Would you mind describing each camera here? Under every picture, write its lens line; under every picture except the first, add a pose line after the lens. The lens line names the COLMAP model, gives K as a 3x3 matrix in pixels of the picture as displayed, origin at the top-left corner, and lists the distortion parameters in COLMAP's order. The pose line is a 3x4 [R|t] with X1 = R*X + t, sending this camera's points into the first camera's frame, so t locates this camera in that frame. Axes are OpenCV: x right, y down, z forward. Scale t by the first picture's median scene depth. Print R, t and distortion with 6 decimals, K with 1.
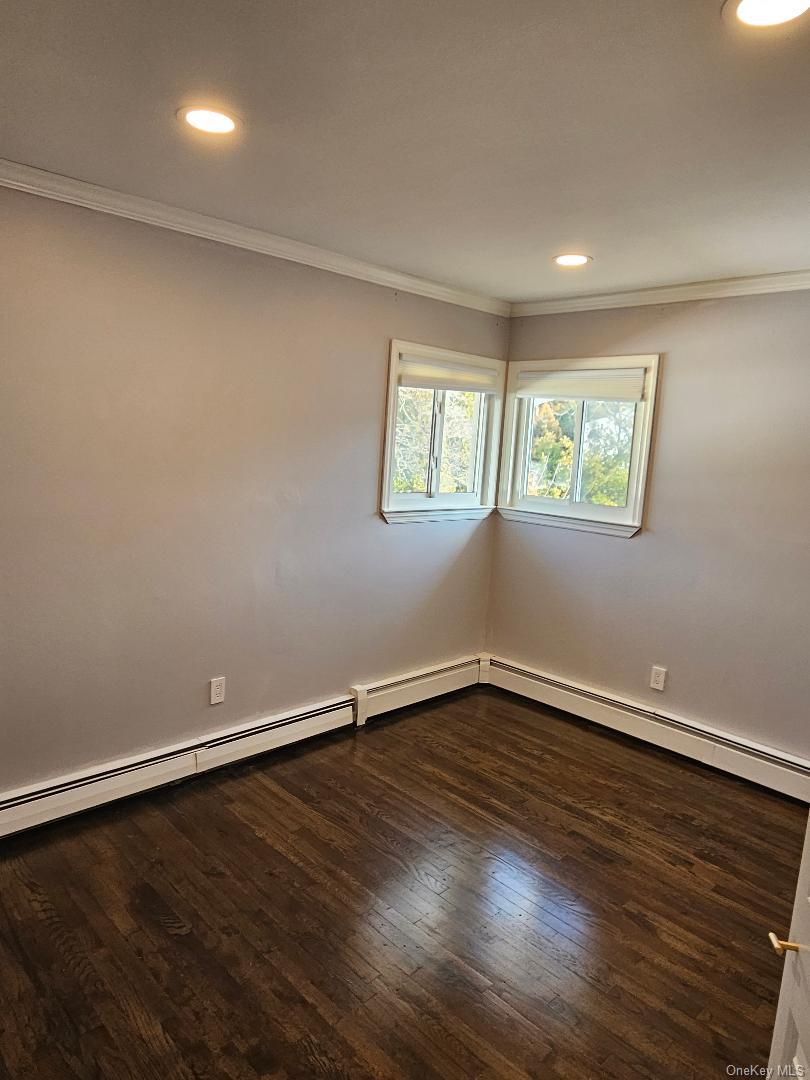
lens RADIAL K [[713.4, 0, 403.6], [0, 713.4, 540.5], [0, 0, 1]] dist [0.001555, -0.000381]
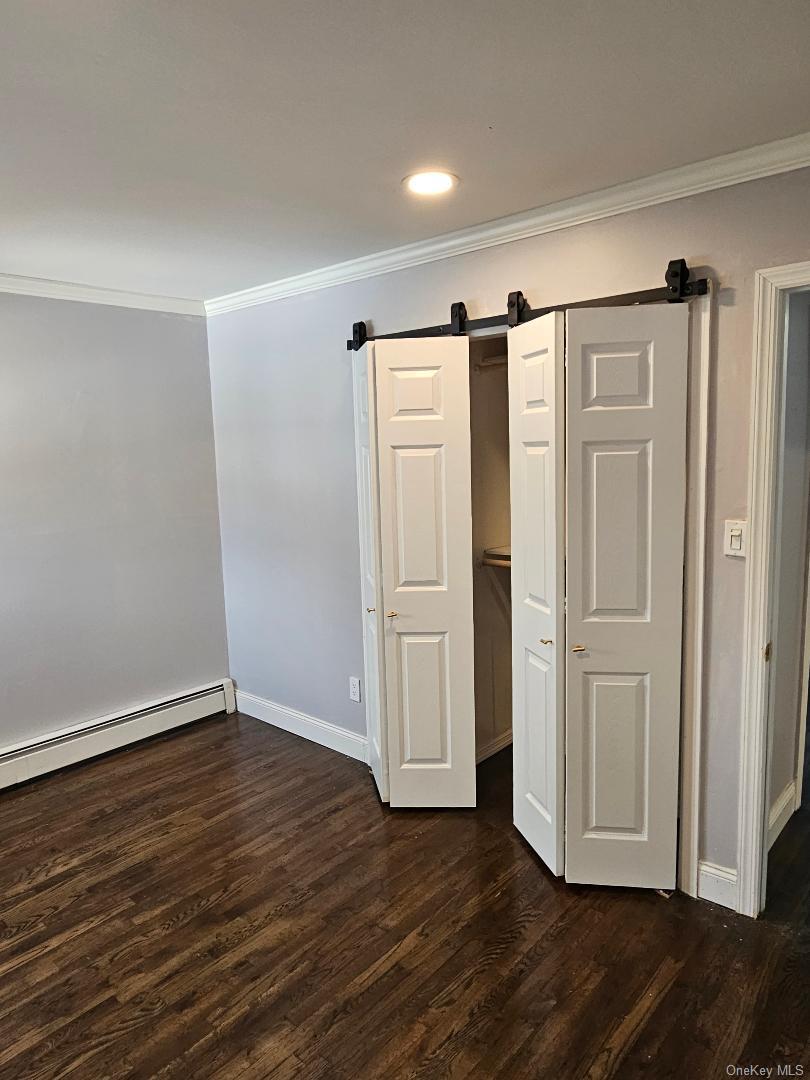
lens RADIAL K [[713.4, 0, 402.1], [0, 713.4, 539.5], [0, 0, 1]] dist [0.001555, -0.000381]
pose [[-0.091972, -0.194264, 0.976628, -0.584284], [0.175358, 0.962297, 0.207927, -0.128241], [-0.980199, 0.190383, -0.054439, 0.583671]]
